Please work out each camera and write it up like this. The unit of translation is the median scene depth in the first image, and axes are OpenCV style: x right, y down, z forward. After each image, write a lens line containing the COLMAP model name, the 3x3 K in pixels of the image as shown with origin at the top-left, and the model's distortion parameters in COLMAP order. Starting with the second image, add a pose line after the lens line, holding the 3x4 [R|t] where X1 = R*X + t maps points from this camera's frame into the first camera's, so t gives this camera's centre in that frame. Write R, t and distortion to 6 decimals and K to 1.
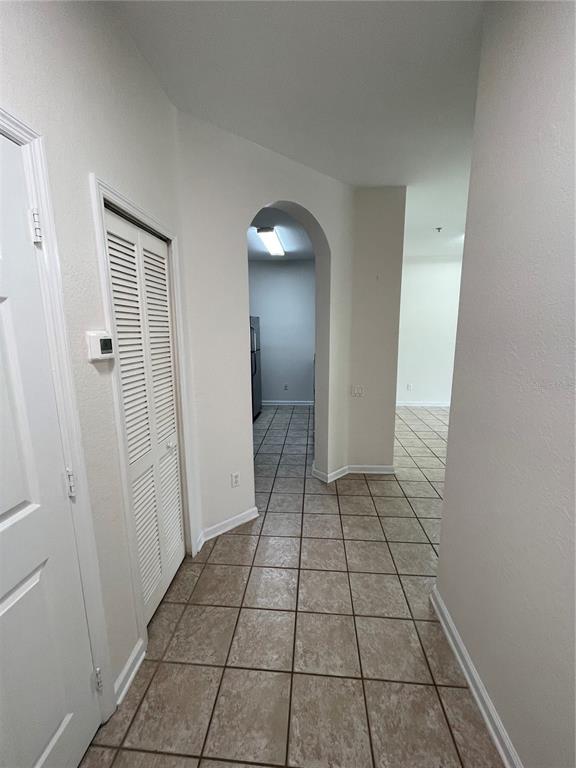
lens RADIAL K [[311.0, 0, 288.0], [0, 311.0, 384.0], [0, 0, 1]] dist [-0.002838, -0.000076]
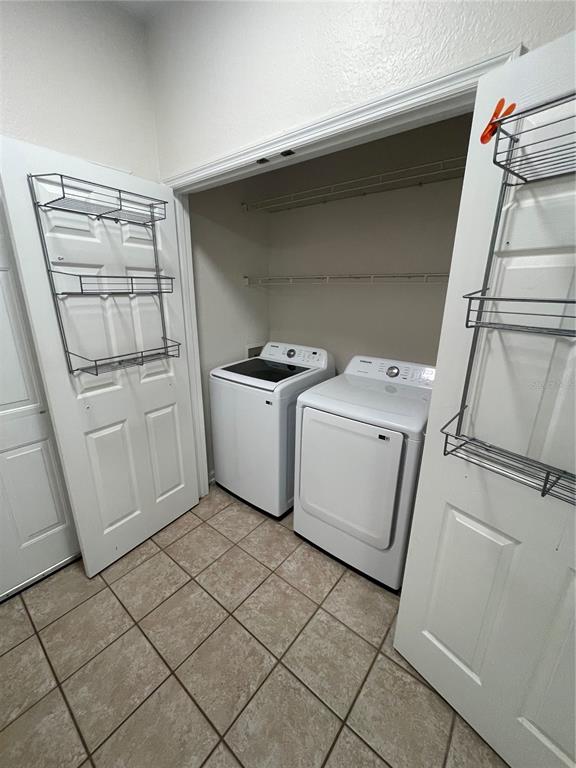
lens RADIAL K [[311.0, 0, 288.0], [0, 311.0, 384.0], [0, 0, 1]] dist [-0.002838, -0.000076]
pose [[-0.557101, 0.238391, -0.795493, 0.336570], [-0.150789, 0.912950, 0.379190, -0.148226], [0.816640, 0.331199, -0.472658, 0.895937]]
